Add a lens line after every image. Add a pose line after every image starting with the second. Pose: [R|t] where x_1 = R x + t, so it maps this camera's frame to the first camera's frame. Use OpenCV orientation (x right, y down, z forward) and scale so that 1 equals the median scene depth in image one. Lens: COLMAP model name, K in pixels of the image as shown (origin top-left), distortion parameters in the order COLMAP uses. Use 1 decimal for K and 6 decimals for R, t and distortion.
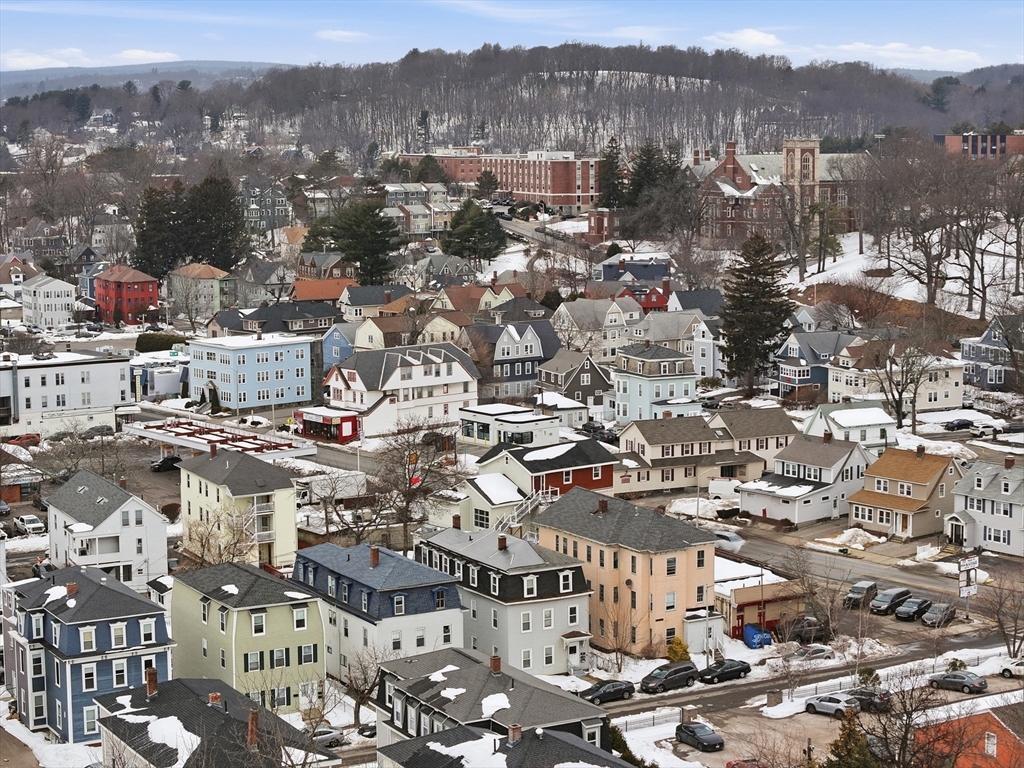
lens RADIAL K [[2031.9, 0, 509.9], [0, 2031.9, 381.3], [0, 0, 1]] dist [-0.113050, 0.000000]
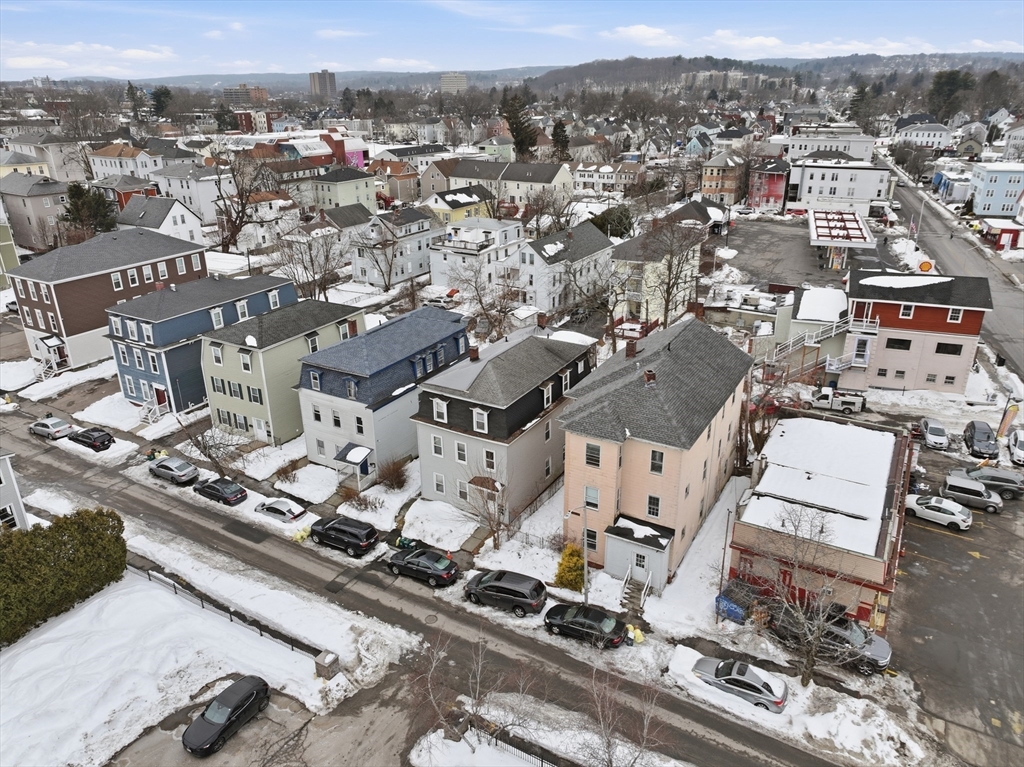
lens RADIAL K [[721.7, 0, 508.3], [0, 721.7, 382.3], [0, 0, 1]] dist [0.003729, 0.008838]
pose [[0.507790, 0.331423, -0.795178, 0.178861], [-0.103764, 0.939846, 0.325457, -0.009207], [0.855209, -0.082753, 0.511634, 0.583011]]
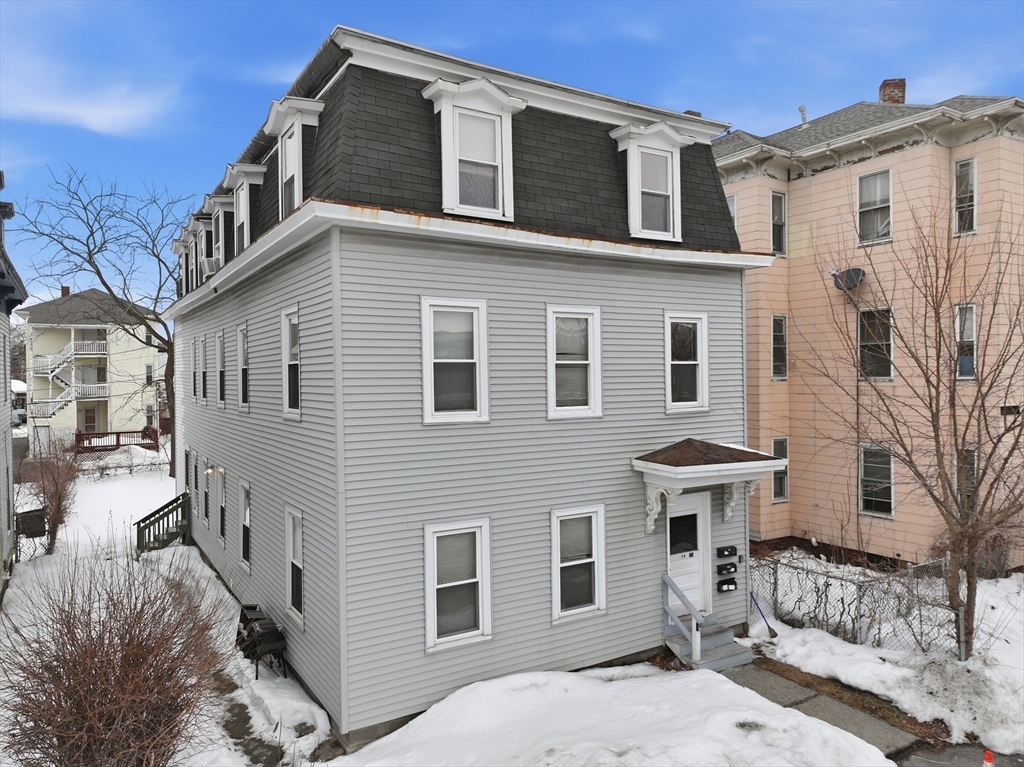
lens RADIAL K [[721.7, 0, 514.2], [0, 721.7, 377.8], [0, 0, 1]] dist [0.003729, 0.008838]
pose [[0.999077, 0.001176, 0.042946, 0.007015], [0.004306, 0.991853, -0.127315, 0.085977], [-0.042745, 0.127382, 0.990932, 0.631465]]
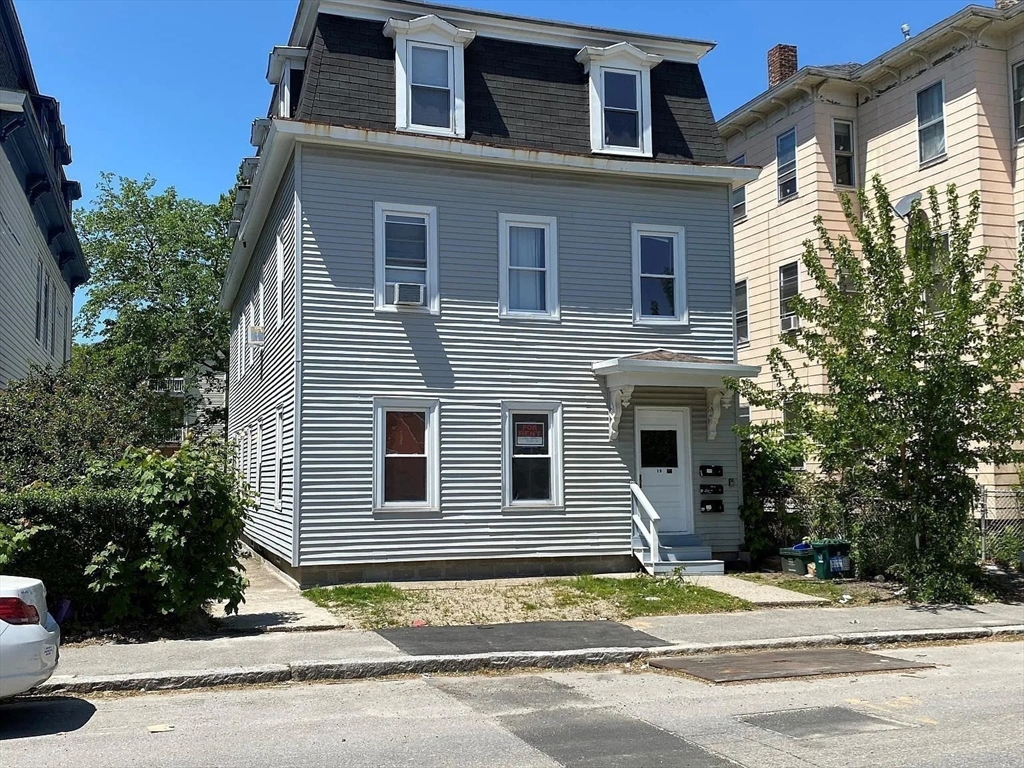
lens RADIAL K [[1048.0, 0, 514.0], [0, 1048.0, 384.5], [0, 0, 1]] dist [0.018038, 0.000000]
pose [[0.983052, -0.011117, -0.182991, 0.024628], [-0.028862, 0.976326, -0.214368, 0.102048], [0.181042, 0.216017, 0.959458, 0.610317]]
